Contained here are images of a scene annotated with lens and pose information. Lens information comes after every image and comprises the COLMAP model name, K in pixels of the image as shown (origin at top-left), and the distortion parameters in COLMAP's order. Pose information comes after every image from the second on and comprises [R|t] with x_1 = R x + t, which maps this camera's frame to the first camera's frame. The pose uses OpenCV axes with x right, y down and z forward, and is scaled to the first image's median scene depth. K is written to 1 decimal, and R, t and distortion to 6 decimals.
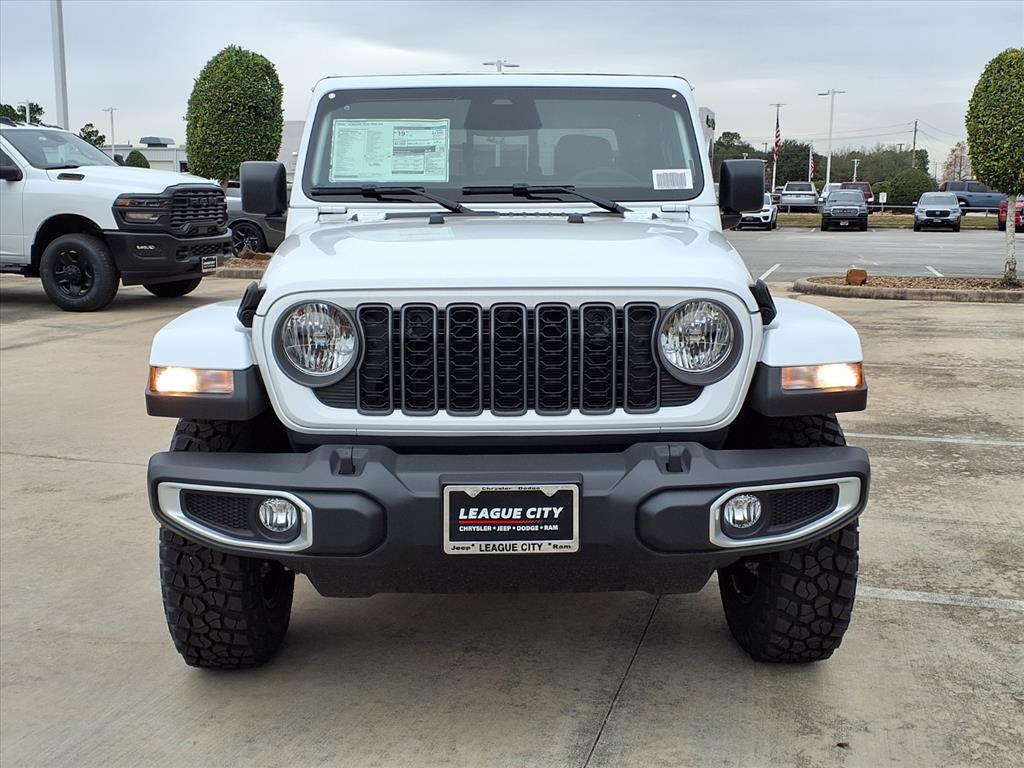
lens RADIAL K [[1214.8, 0, 511.9], [0, 1214.8, 329.6], [0, 0, 1]] dist [0.106893, -0.029249]
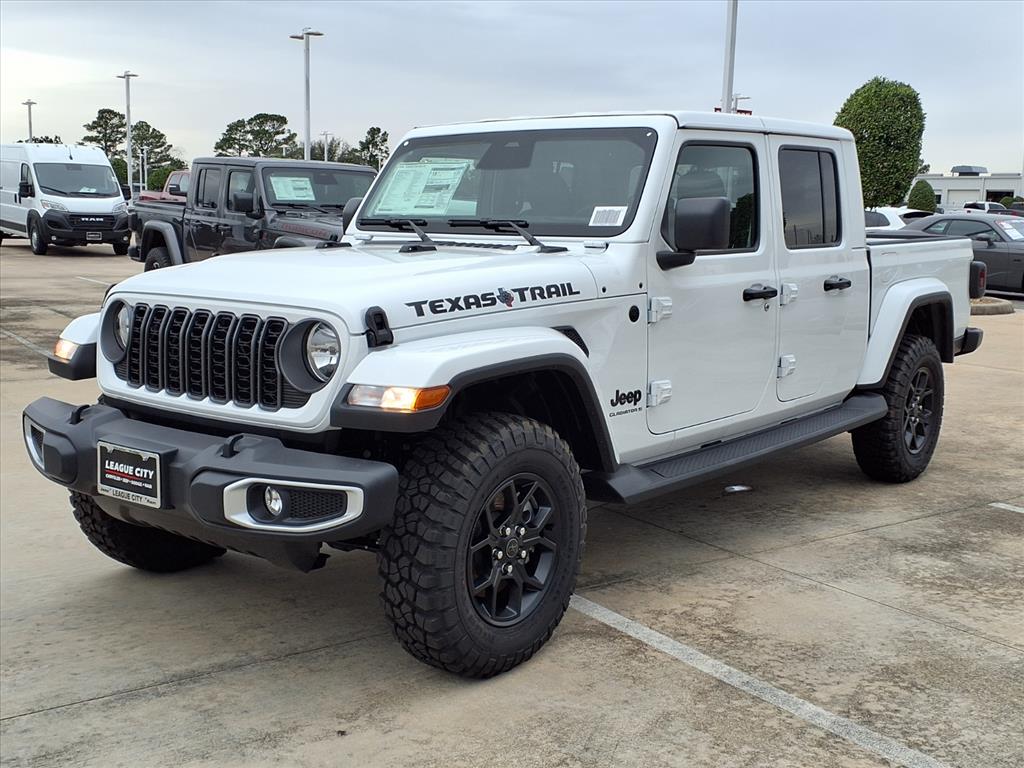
lens RADIAL K [[1214.8, 0, 511.9], [0, 1214.8, 329.6], [0, 0, 1]] dist [0.106893, -0.029249]
pose [[0.748572, 0.073542, -0.658962, 1.033141], [-0.088591, 0.996013, 0.010520, -0.042756], [0.657108, 0.050503, 0.752103, 0.246358]]
